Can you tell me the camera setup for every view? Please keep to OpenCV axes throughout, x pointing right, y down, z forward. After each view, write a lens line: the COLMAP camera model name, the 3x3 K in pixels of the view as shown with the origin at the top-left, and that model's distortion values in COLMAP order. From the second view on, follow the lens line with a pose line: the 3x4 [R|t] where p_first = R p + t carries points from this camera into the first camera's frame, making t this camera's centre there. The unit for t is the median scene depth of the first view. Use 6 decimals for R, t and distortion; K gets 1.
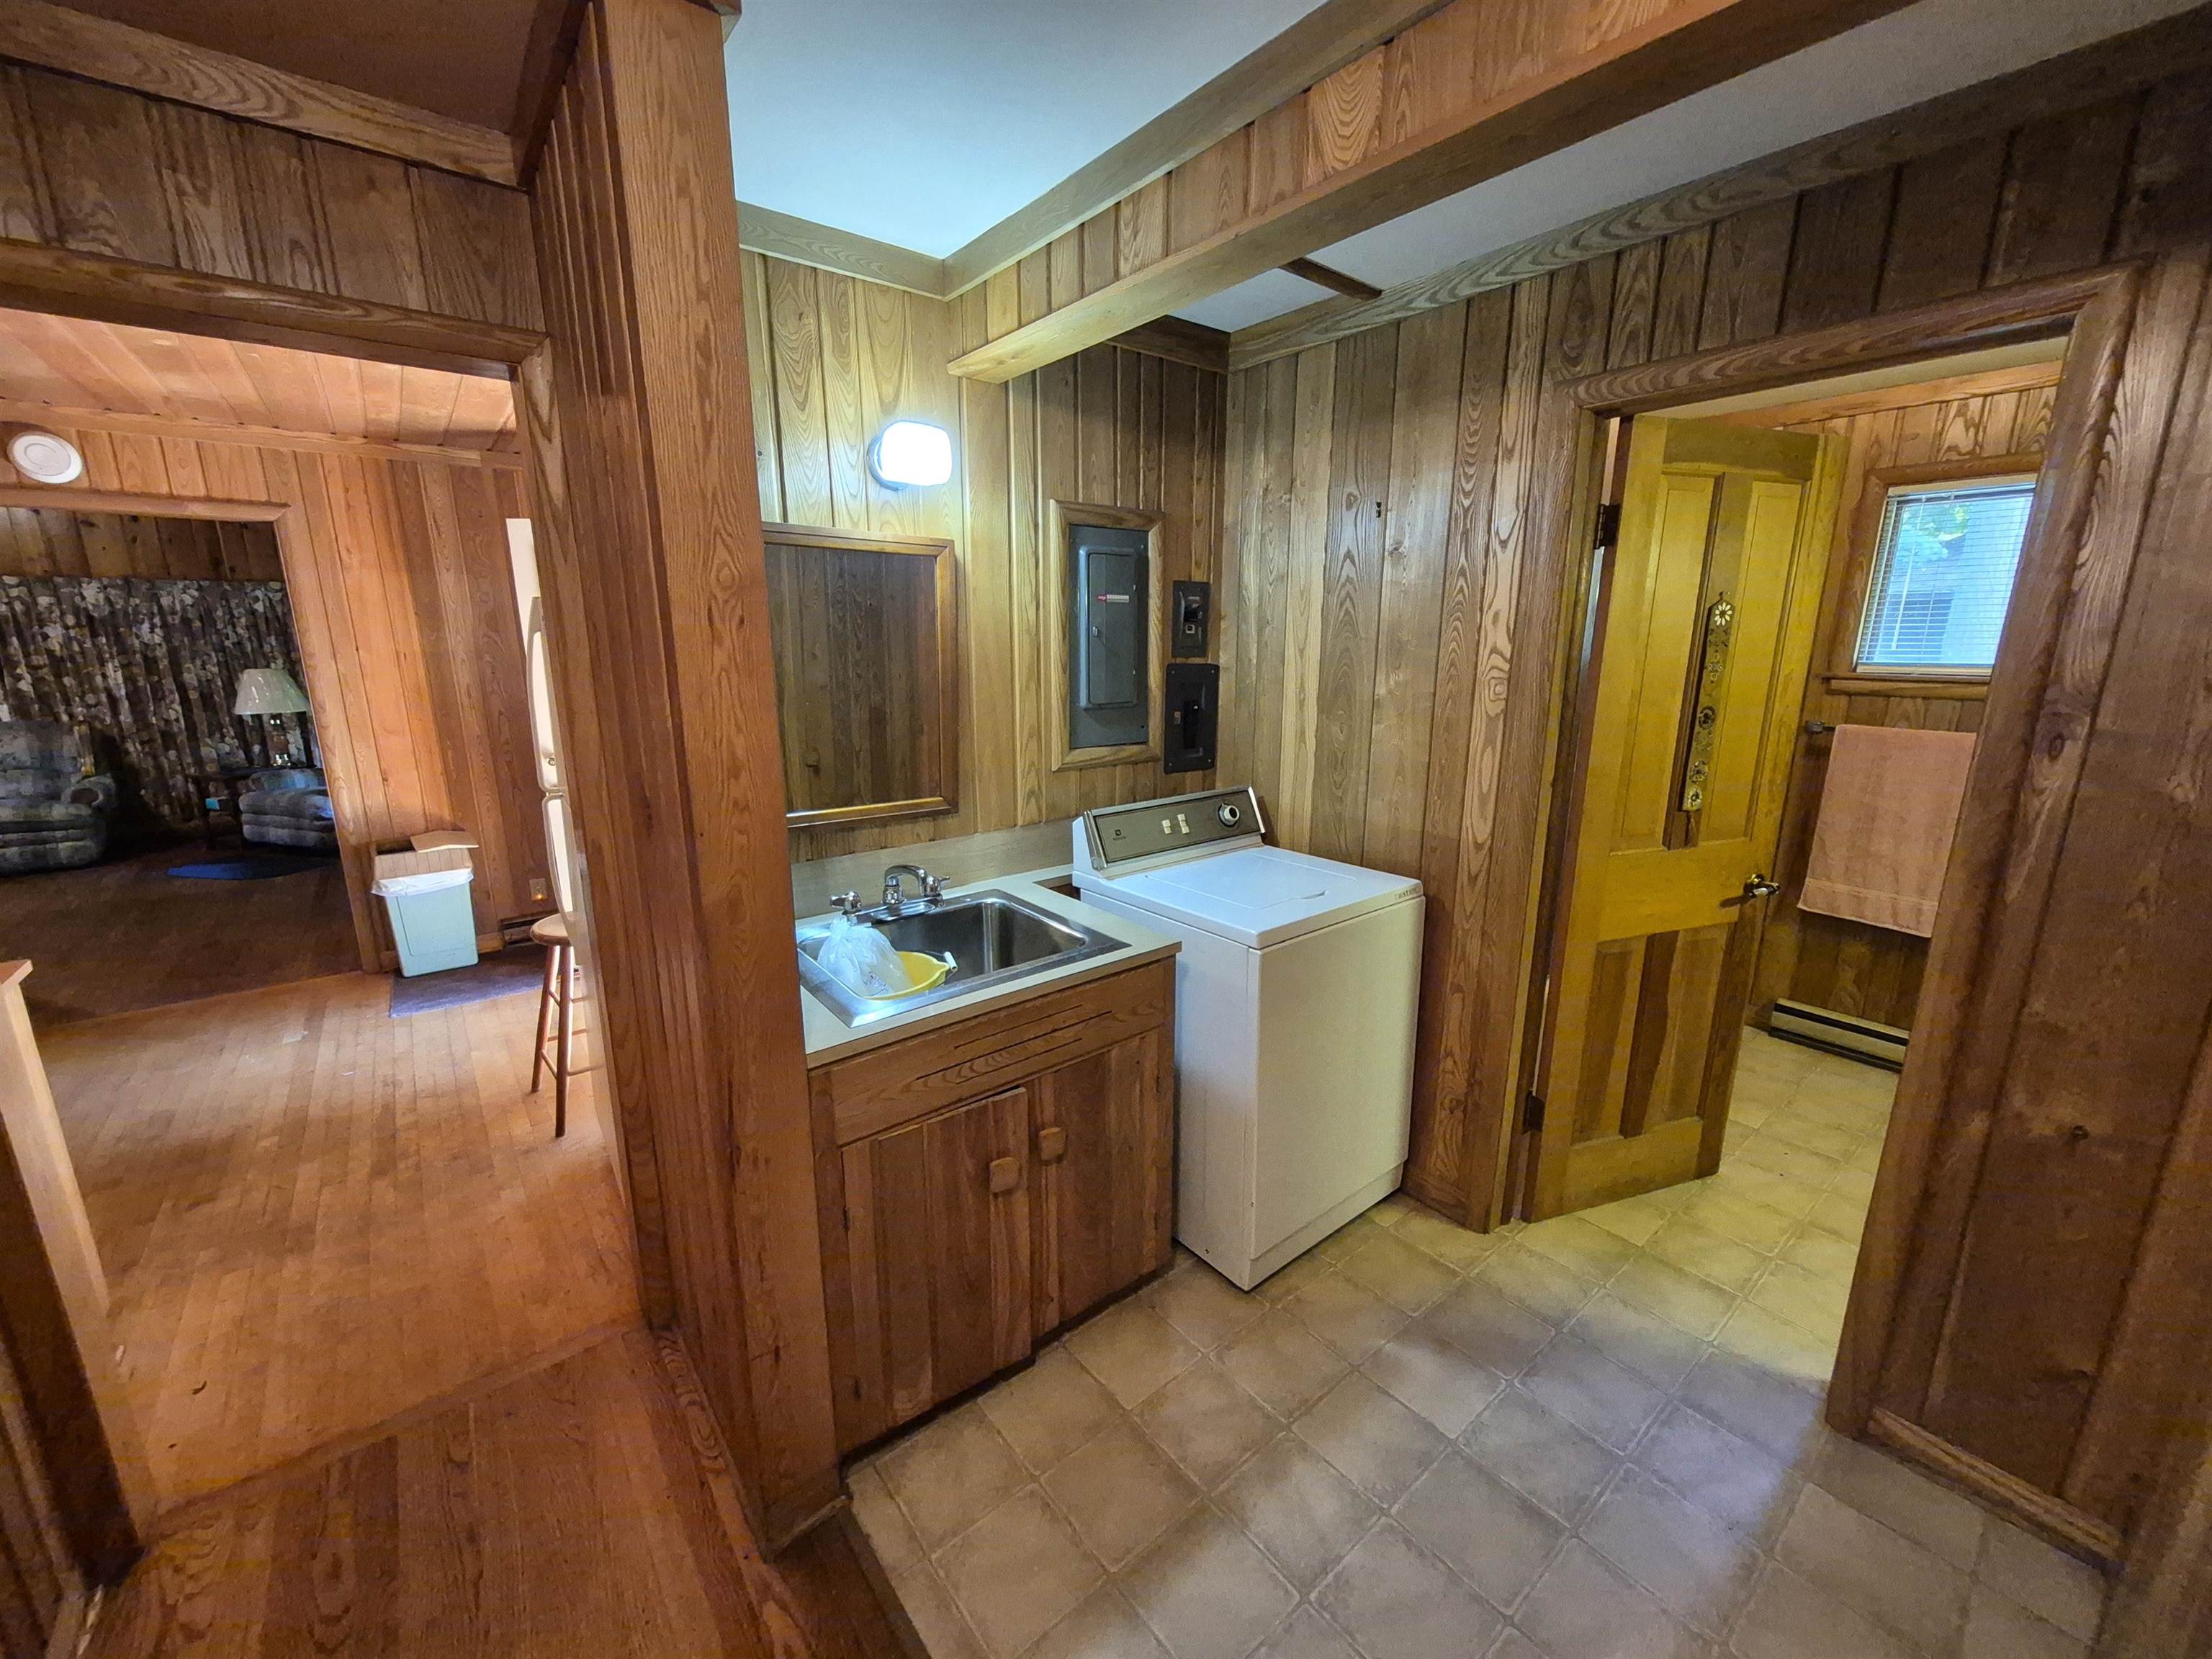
lens RADIAL K [[862.5, 0, 1100.8], [0, 862.5, 833.5], [0, 0, 1]] dist [0.005930, -0.003056]
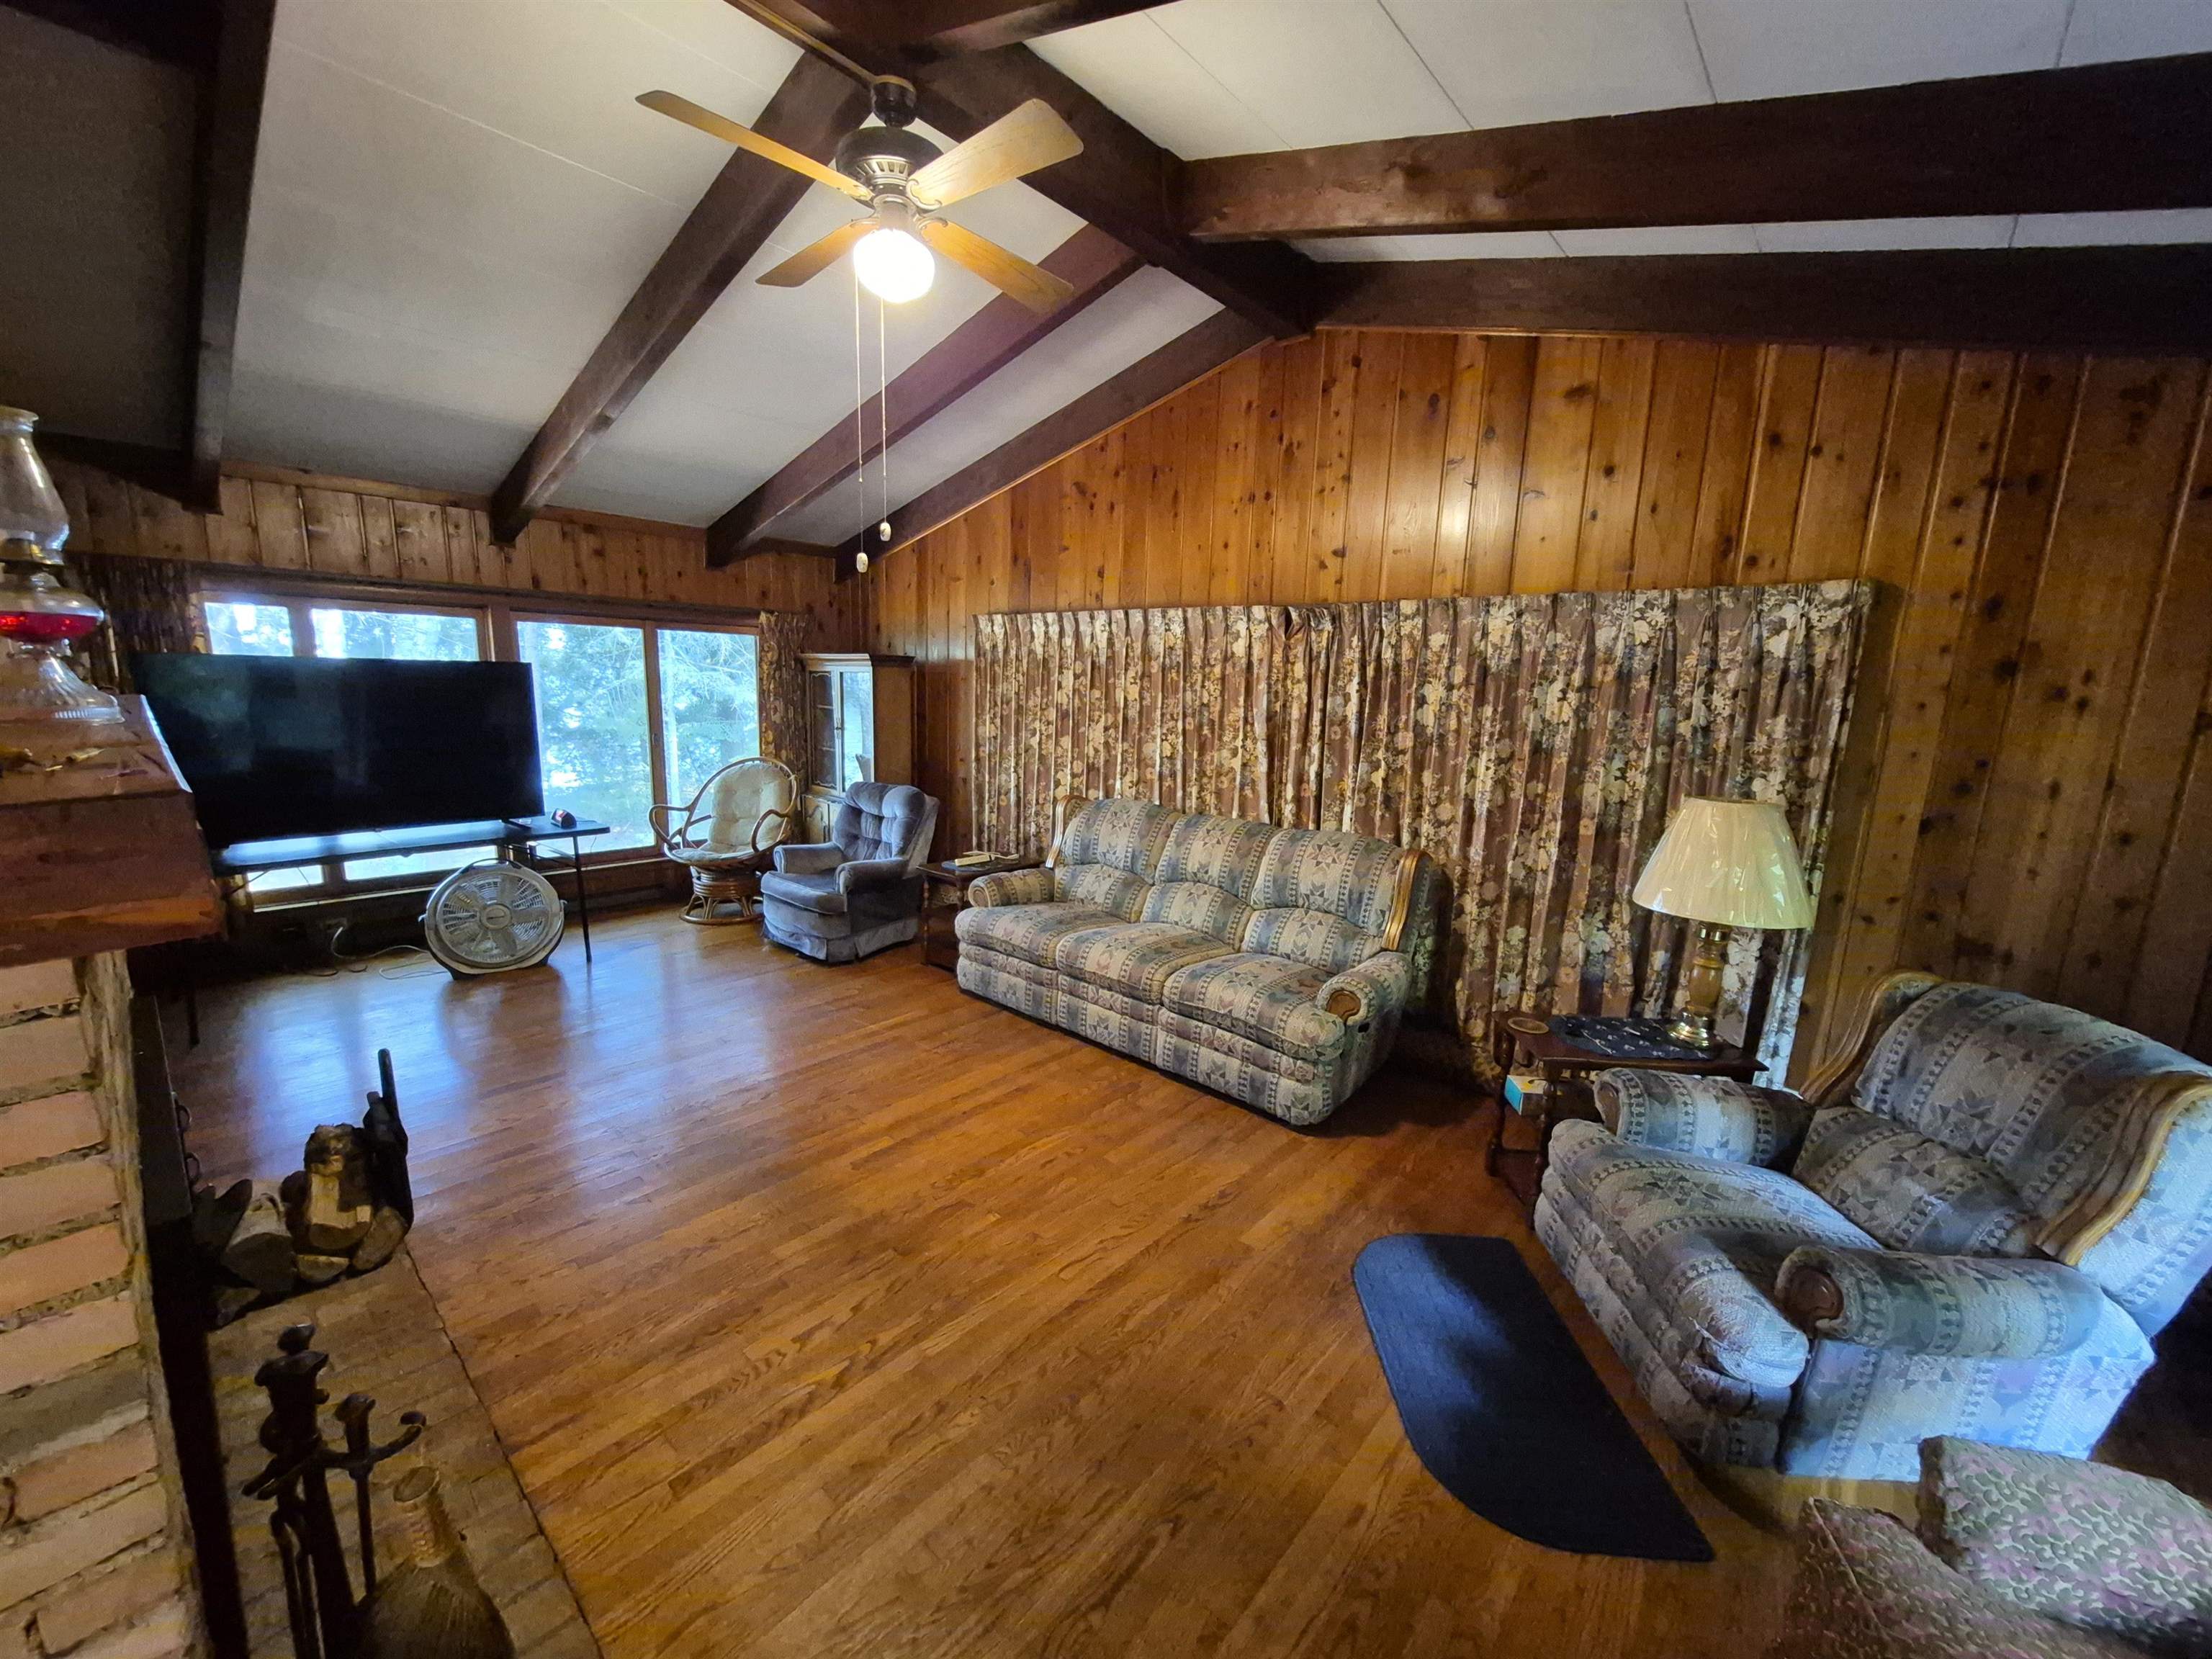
lens RADIAL K [[862.5, 0, 1100.8], [0, 862.5, 833.5], [0, 0, 1]] dist [0.005930, -0.003056]
pose [[0.163039, 0.180407, -0.969985, -0.638098], [-0.249919, 0.958627, 0.136287, -0.158513], [0.954442, 0.220198, 0.201380, 0.658078]]
